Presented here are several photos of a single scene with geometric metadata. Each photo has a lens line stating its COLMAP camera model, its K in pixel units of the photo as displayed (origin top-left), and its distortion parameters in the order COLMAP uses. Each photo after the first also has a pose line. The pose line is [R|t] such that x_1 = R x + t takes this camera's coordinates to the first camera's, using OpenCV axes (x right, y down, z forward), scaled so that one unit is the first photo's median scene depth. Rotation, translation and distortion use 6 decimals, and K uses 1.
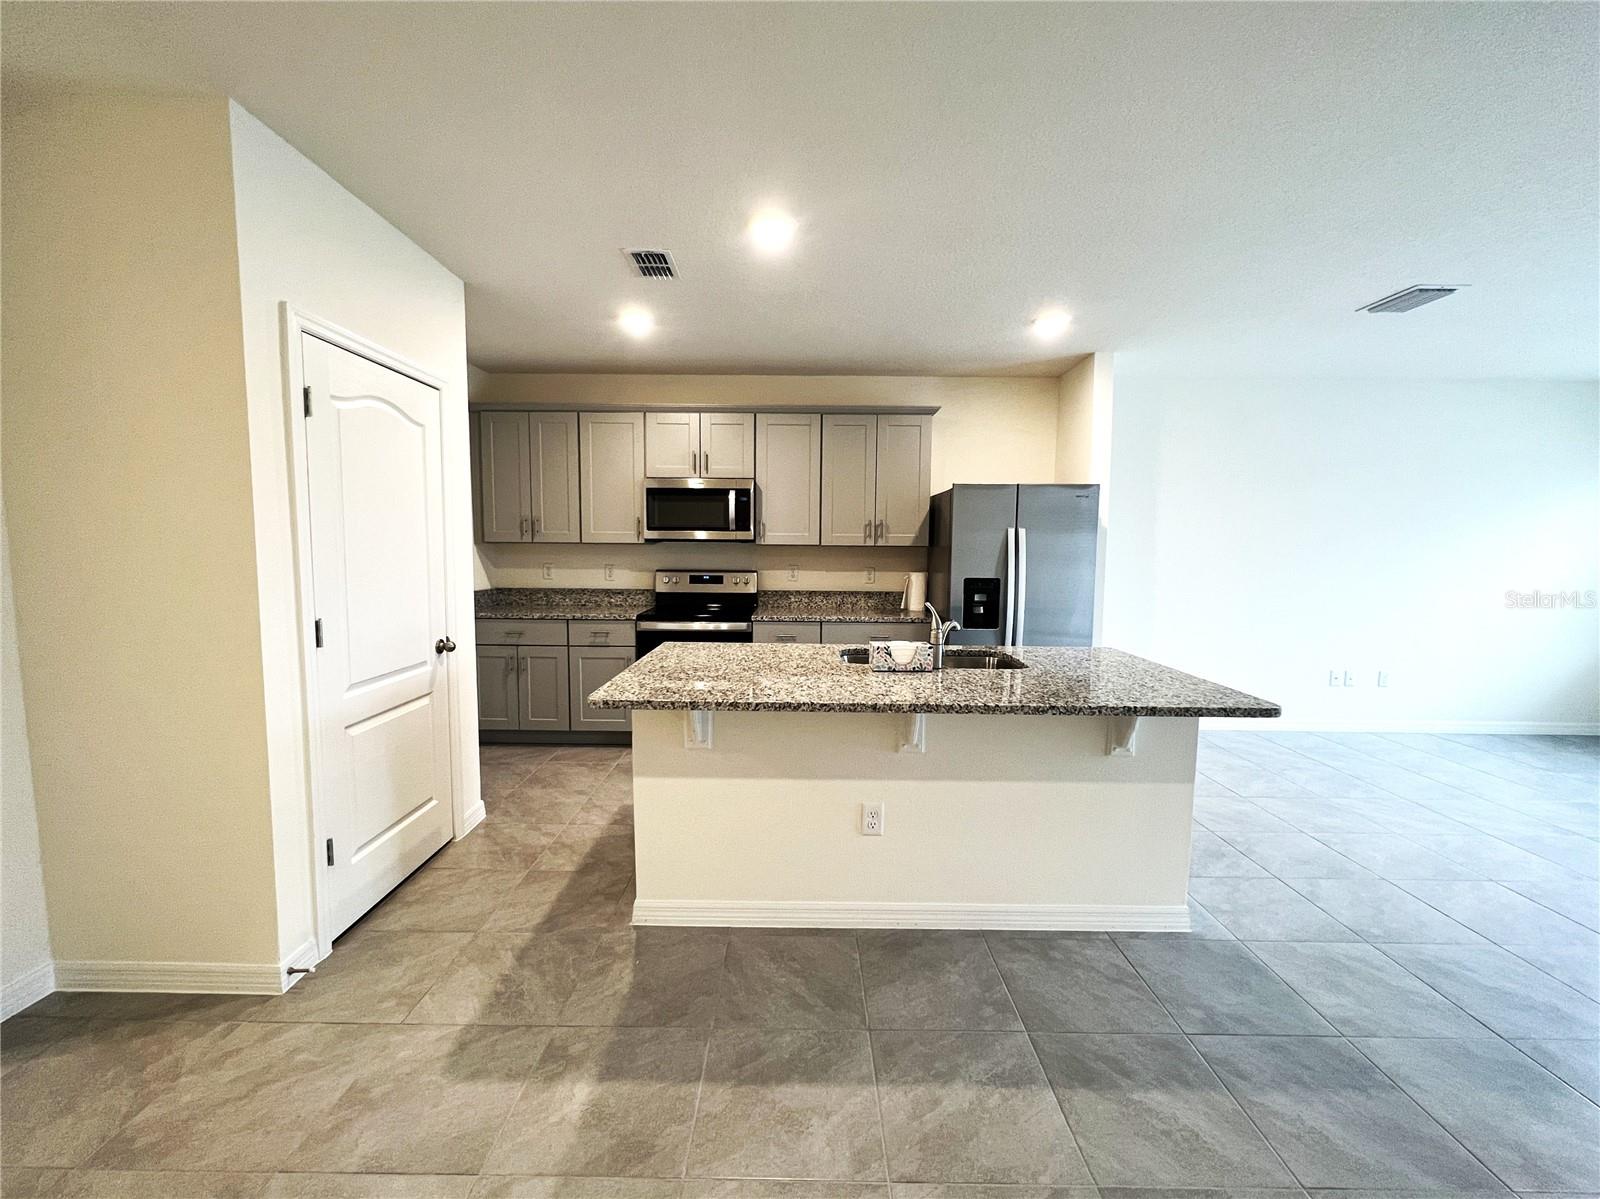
lens RADIAL K [[652.7, 0, 800.0], [0, 652.7, 599.5], [0, 0, 1]] dist [-0.000089, -0.000007]
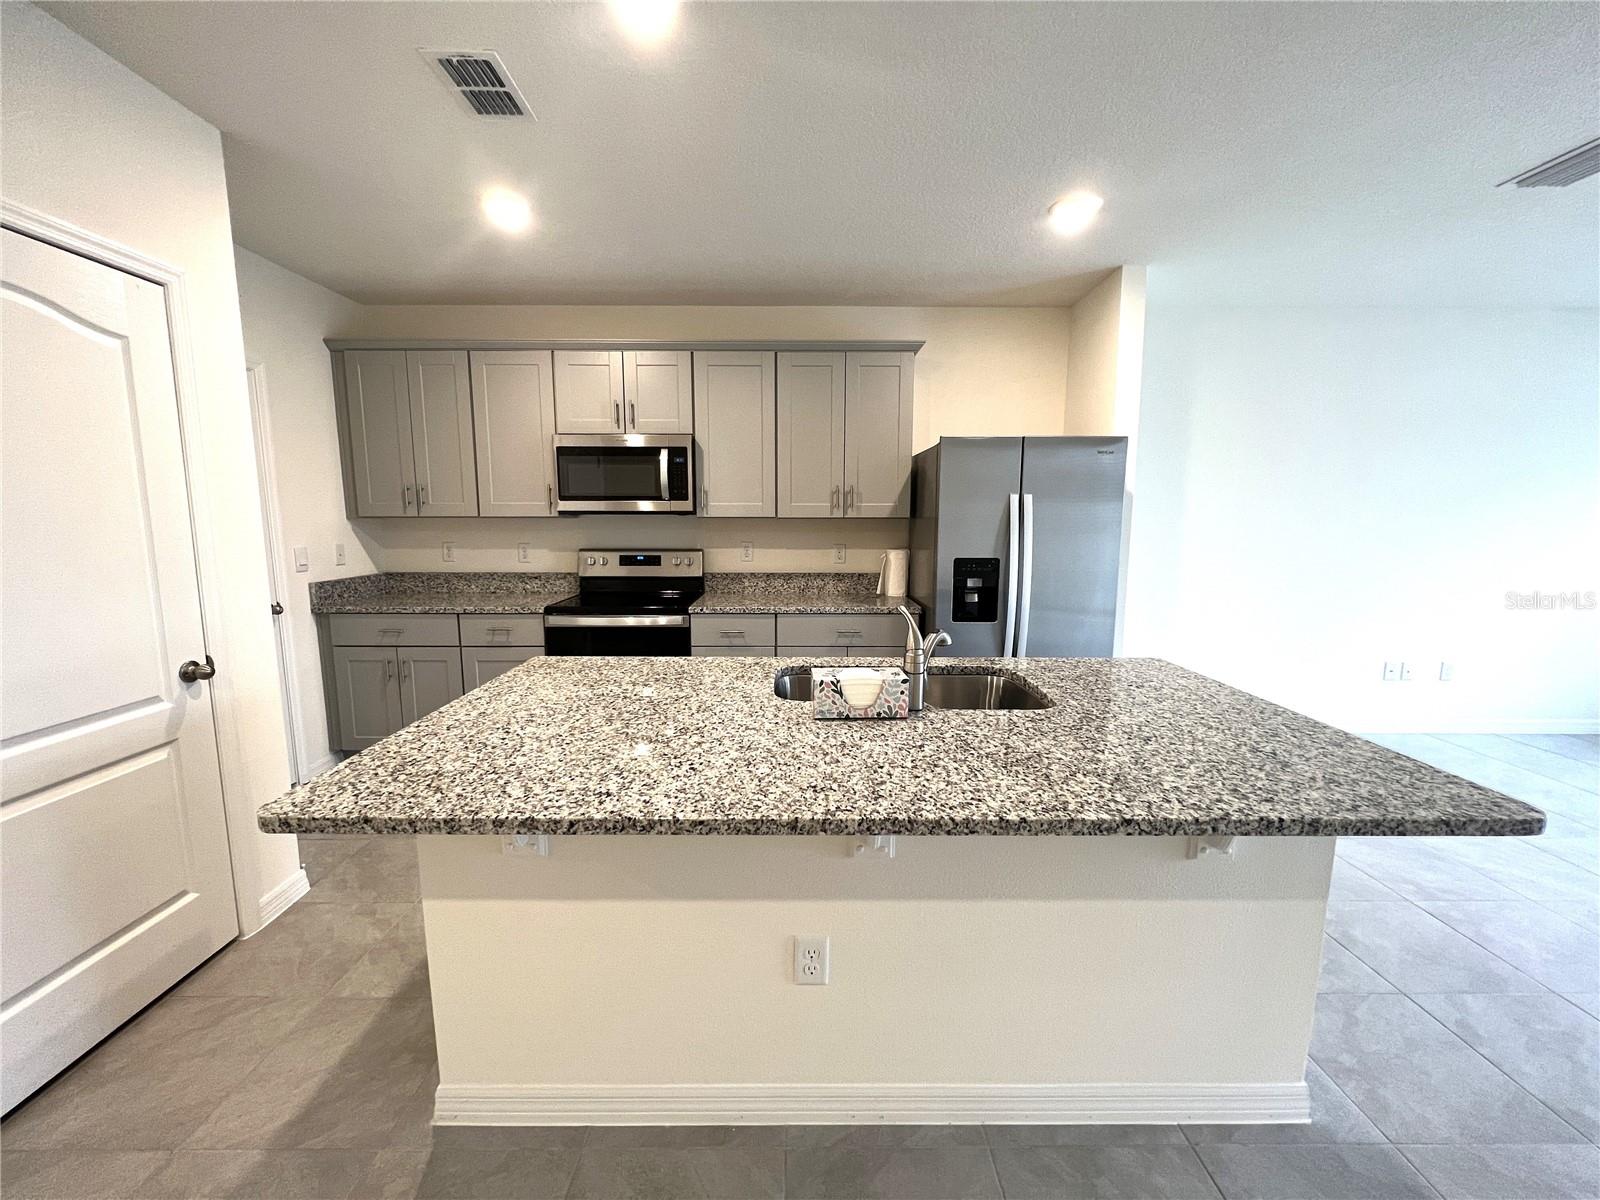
lens RADIAL K [[634.7, 0, 800.0], [0, 634.7, 600.0], [0, 0, 1]] dist [-0.000685, -0.000080]
pose [[0.999860, -0.009310, 0.013868, 0.052808], [0.008641, 0.998833, 0.047510, -0.019752], [-0.014294, -0.047384, 0.998774, 0.228301]]
